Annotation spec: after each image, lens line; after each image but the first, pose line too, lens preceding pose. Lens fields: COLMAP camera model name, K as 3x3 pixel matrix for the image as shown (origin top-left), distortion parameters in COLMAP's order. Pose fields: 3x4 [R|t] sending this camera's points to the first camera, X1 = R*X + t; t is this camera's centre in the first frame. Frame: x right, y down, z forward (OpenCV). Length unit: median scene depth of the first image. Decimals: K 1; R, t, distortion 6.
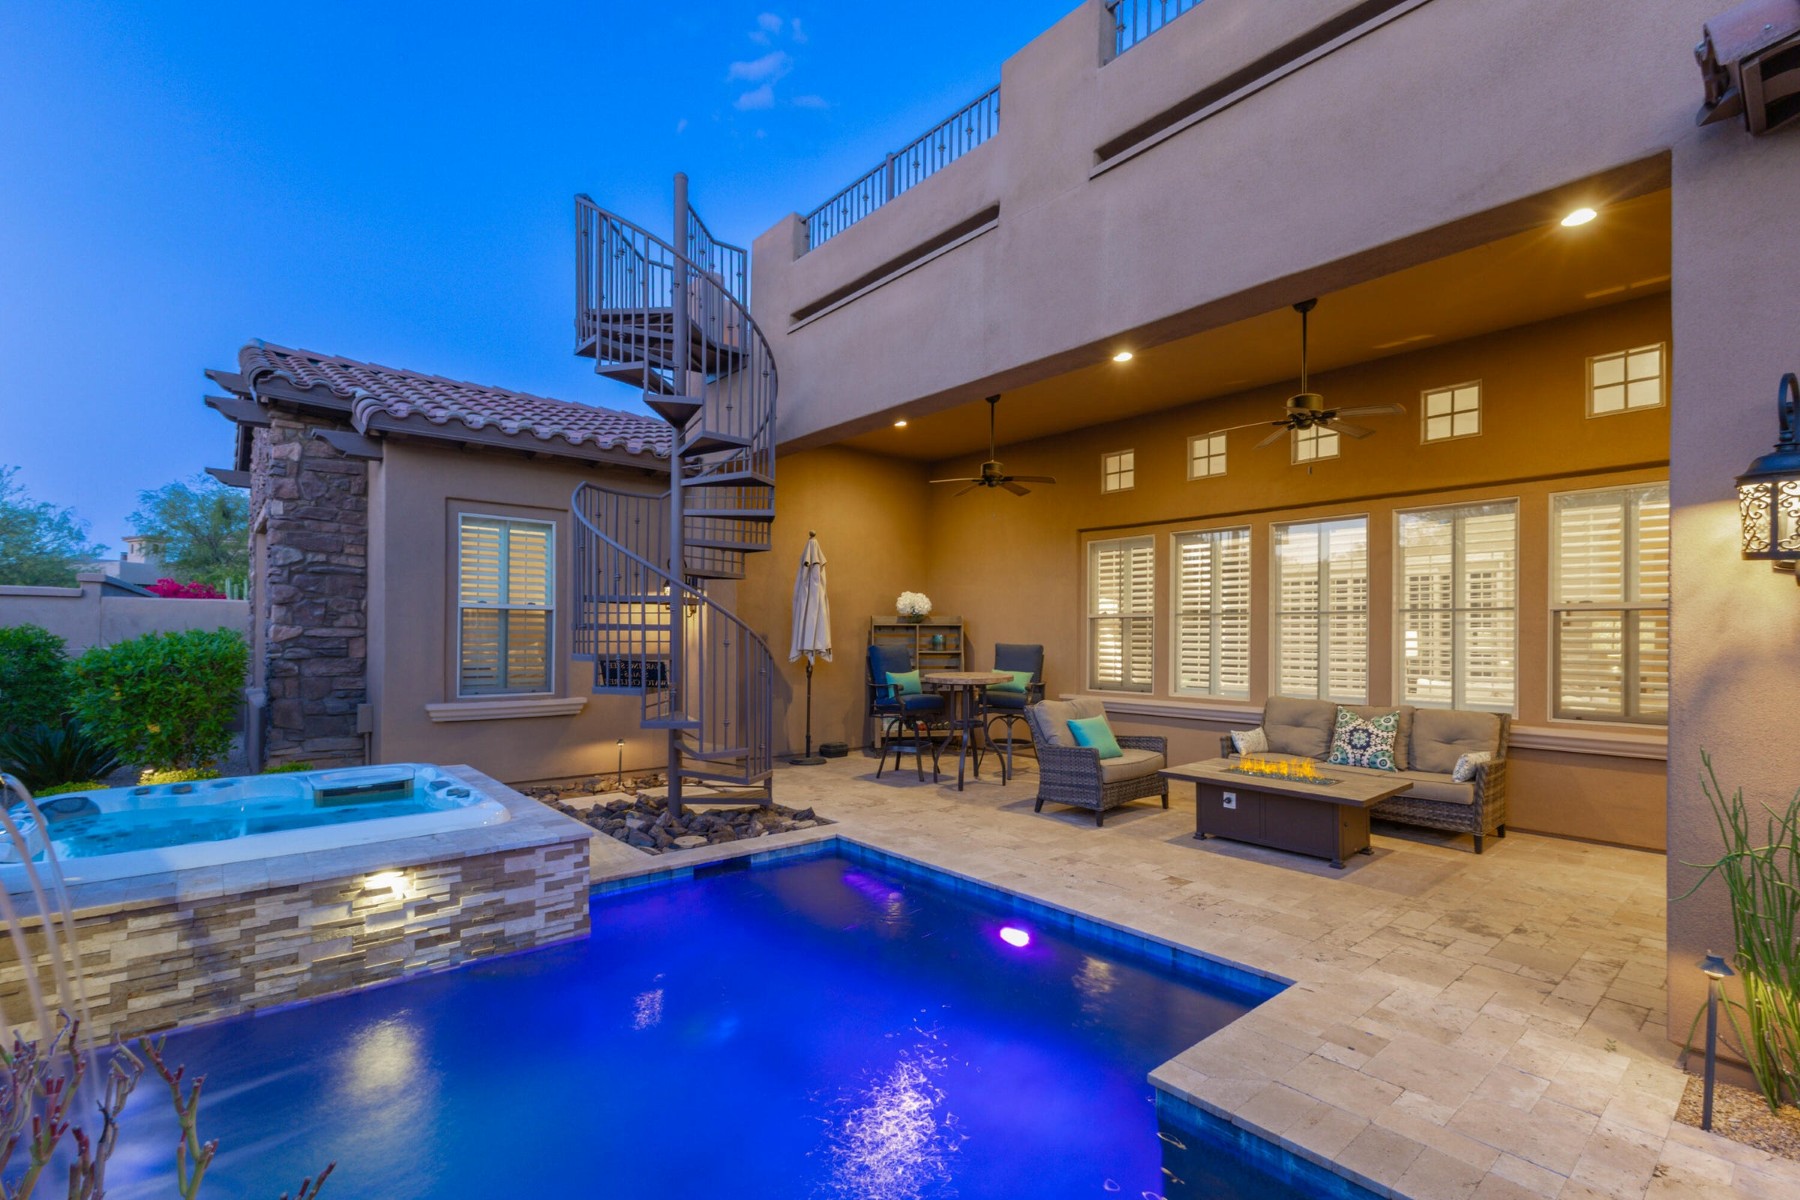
lens RADIAL K [[780.1, 0, 909.9], [0, 780.1, 631.8], [0, 0, 1]] dist [0.015656, -0.000739]
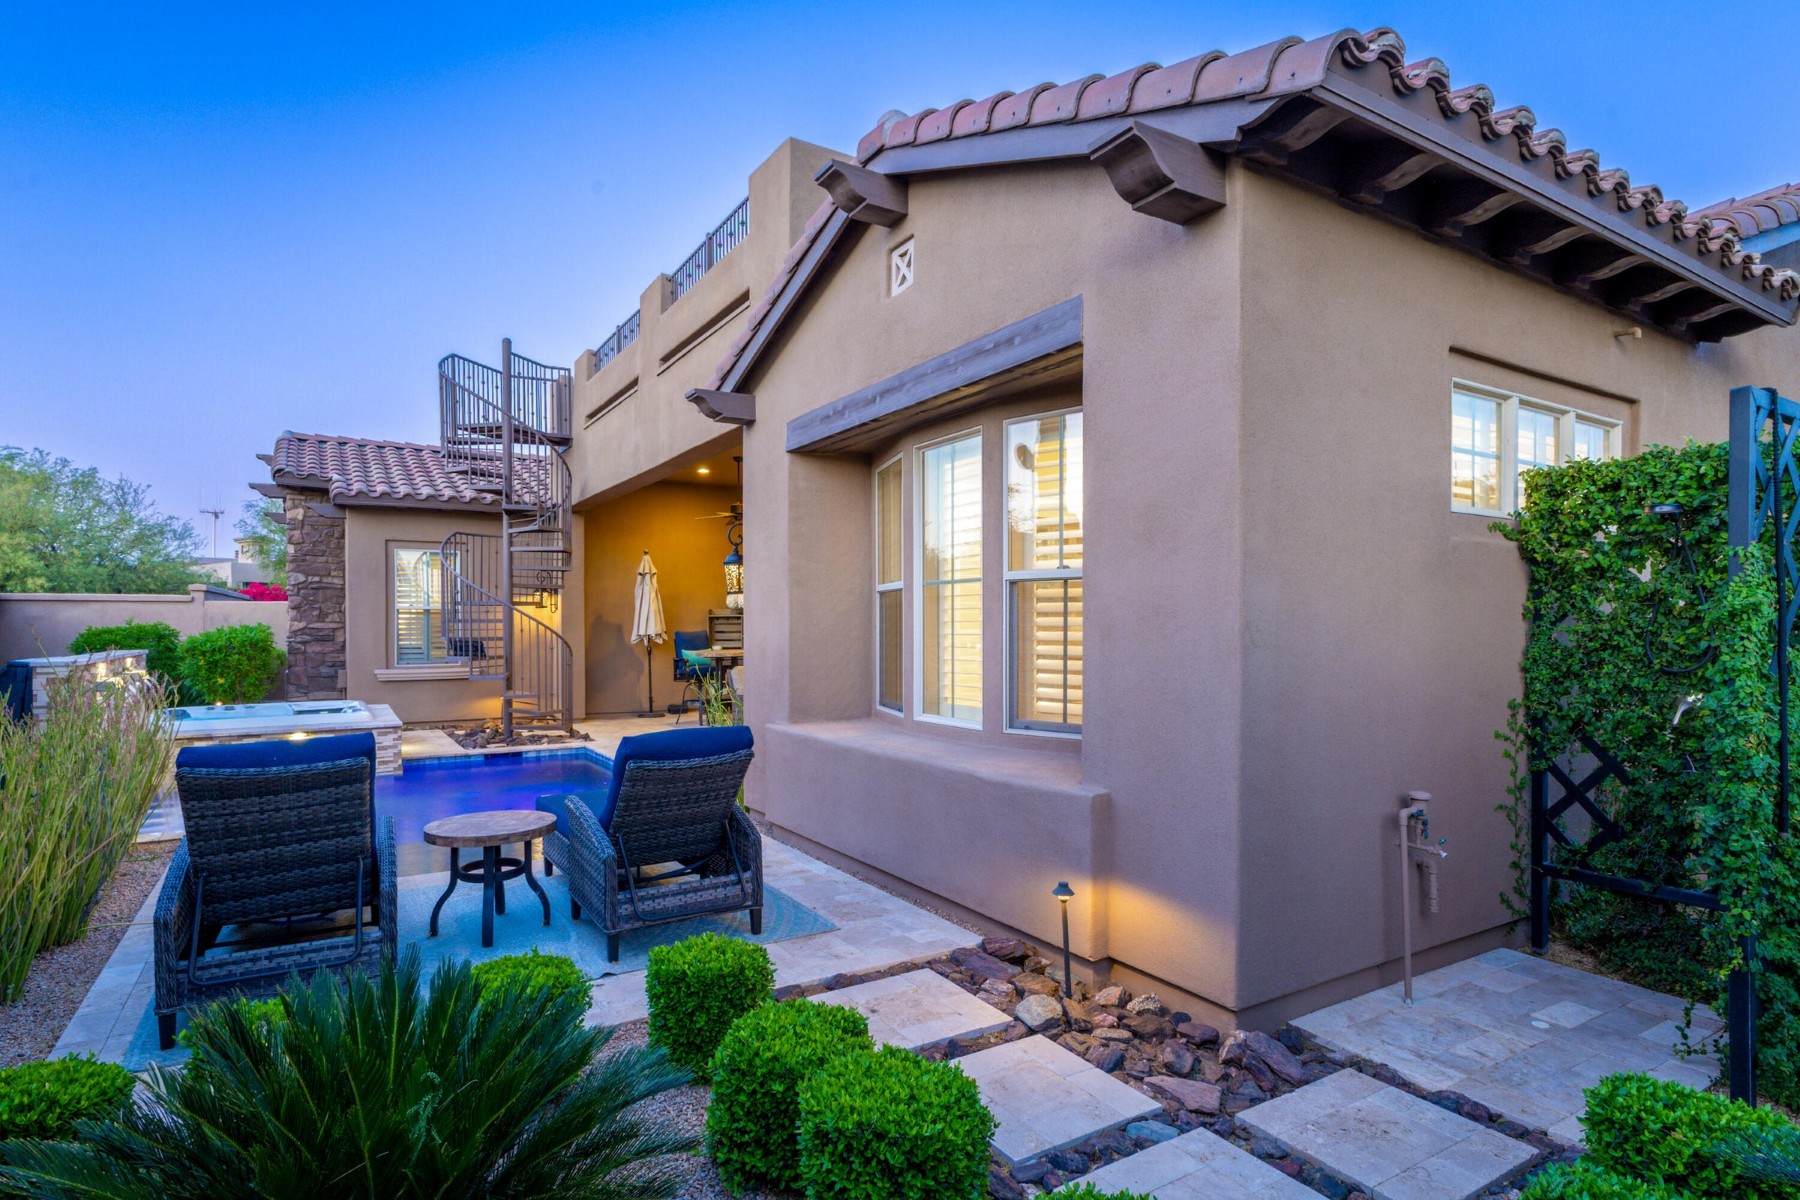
lens RADIAL K [[918.8, 0, 897.4], [0, 918.8, 625.5], [0, 0, 1]] dist [0.051273, 0.000640]
pose [[0.984425, -0.008000, -0.175623, 0.751674], [0.009220, 0.999939, 0.006130, -0.000199], [0.175564, -0.007654, 0.984438, -0.673160]]
